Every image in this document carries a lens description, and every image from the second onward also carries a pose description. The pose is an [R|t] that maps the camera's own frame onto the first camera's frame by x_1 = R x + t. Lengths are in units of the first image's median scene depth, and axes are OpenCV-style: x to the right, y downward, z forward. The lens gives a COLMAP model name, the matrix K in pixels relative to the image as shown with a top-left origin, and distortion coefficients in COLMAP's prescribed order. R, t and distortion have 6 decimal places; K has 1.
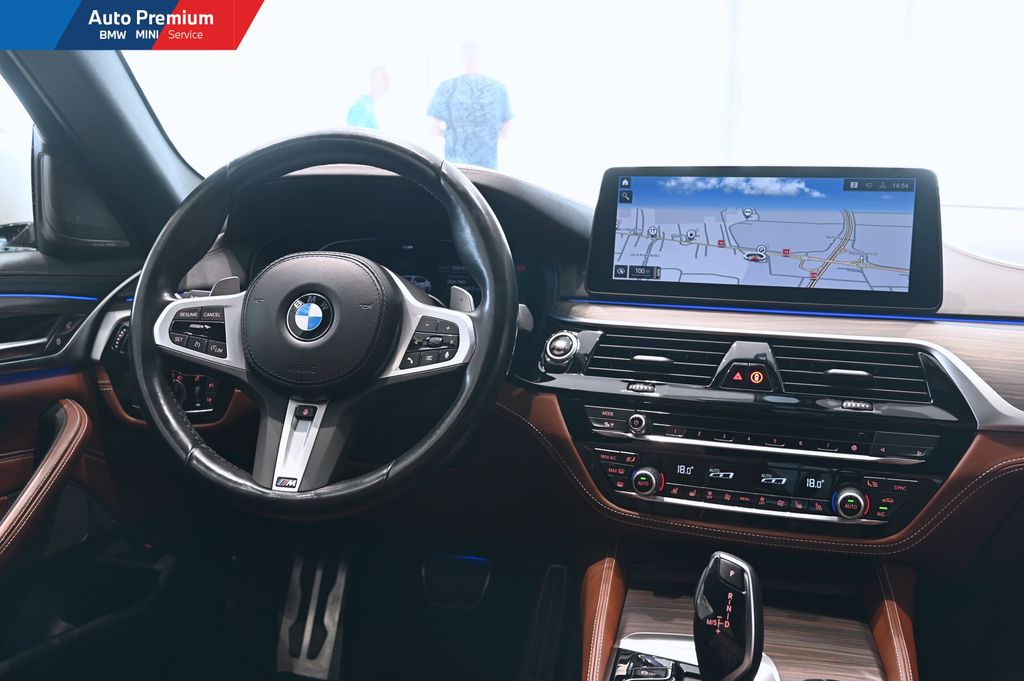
lens RADIAL K [[962.5, 0, 512.0], [0, 962.5, 340.5], [0, 0, 1]] dist [-0.003645, 0.005723]
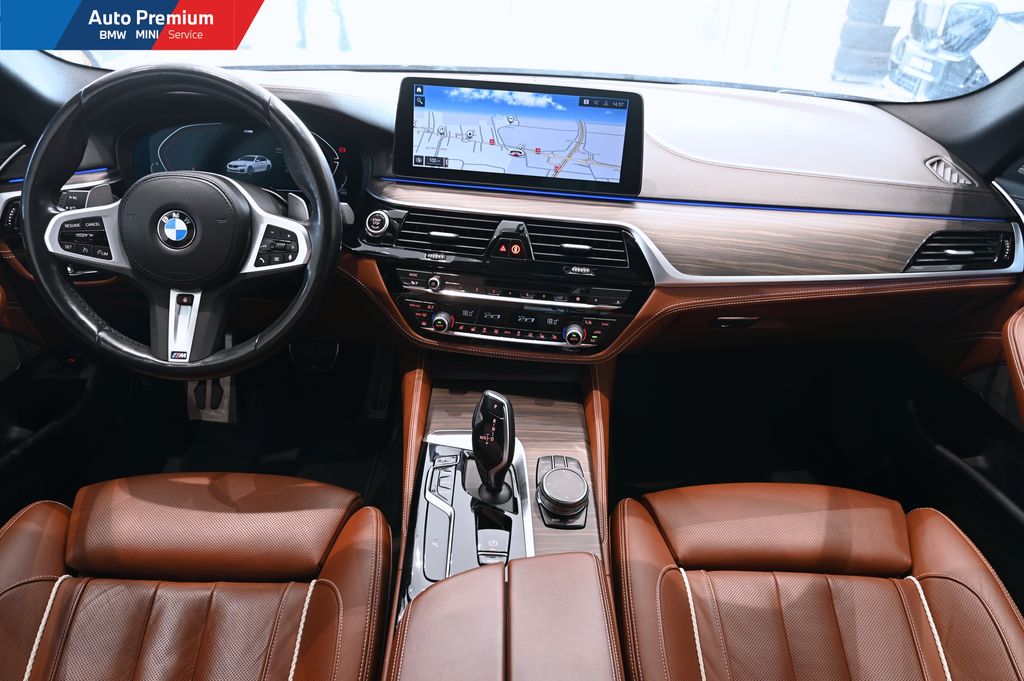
lens RADIAL K [[715.8, 0, 512.0], [0, 715.8, 340.5], [0, 0, 1]] dist [-0.008393, 0.001731]
pose [[0.976744, -0.076831, 0.200170, 0.024071], [0.001057, 0.935305, 0.353842, -0.208509], [-0.214406, -0.345402, 0.913634, -0.021330]]
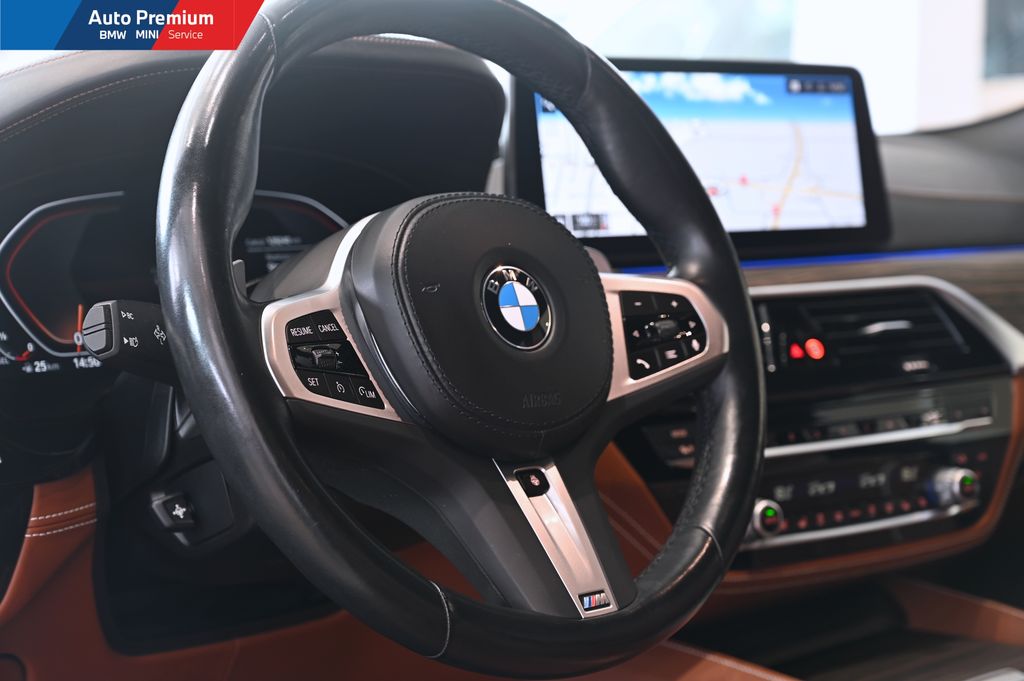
lens RADIAL K [[1968.4, 0, 512.0], [0, 1968.4, 340.5], [0, 0, 1]] dist [0.022235, -0.074555]
pose [[0.562576, -0.093497, 0.821442, -1.058729], [0.146347, 0.989156, 0.012359, -0.018612], [-0.813690, 0.113263, 0.570159, 0.339165]]
